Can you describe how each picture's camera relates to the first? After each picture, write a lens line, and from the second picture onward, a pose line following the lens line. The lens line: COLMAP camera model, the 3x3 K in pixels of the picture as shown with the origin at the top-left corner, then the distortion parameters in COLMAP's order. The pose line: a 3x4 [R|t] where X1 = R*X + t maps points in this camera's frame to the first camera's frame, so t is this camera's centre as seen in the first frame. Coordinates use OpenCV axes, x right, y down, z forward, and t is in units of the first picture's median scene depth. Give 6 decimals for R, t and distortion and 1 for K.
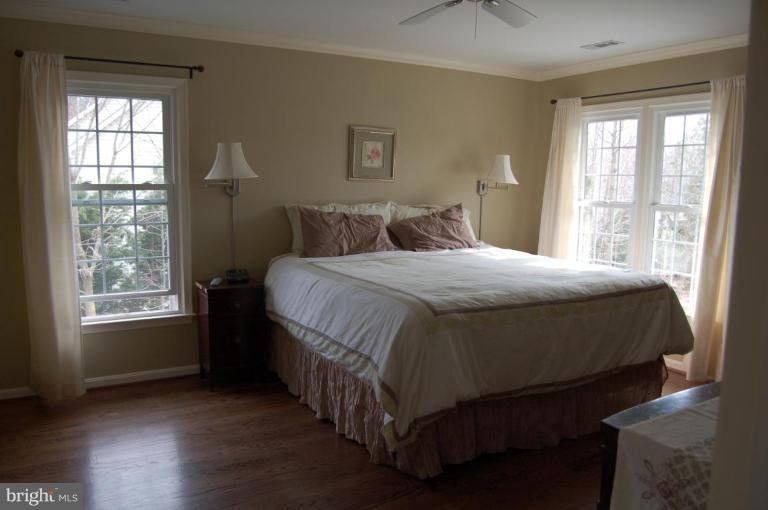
lens RADIAL K [[634.4, 0, 384.0], [0, 634.4, 255.0], [0, 0, 1]] dist [-0.003156, 0.001453]
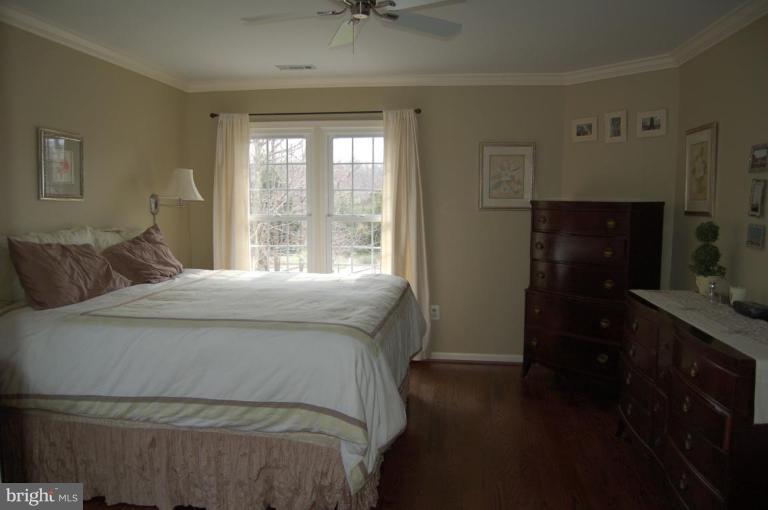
lens RADIAL K [[634.4, 0, 384.0], [0, 634.4, 255.0], [0, 0, 1]] dist [-0.003156, 0.001453]
pose [[0.637676, -0.089366, 0.765104, -0.378981], [0.103028, 0.994218, 0.030258, -0.035670], [-0.763384, 0.059532, 0.643196, 0.216457]]
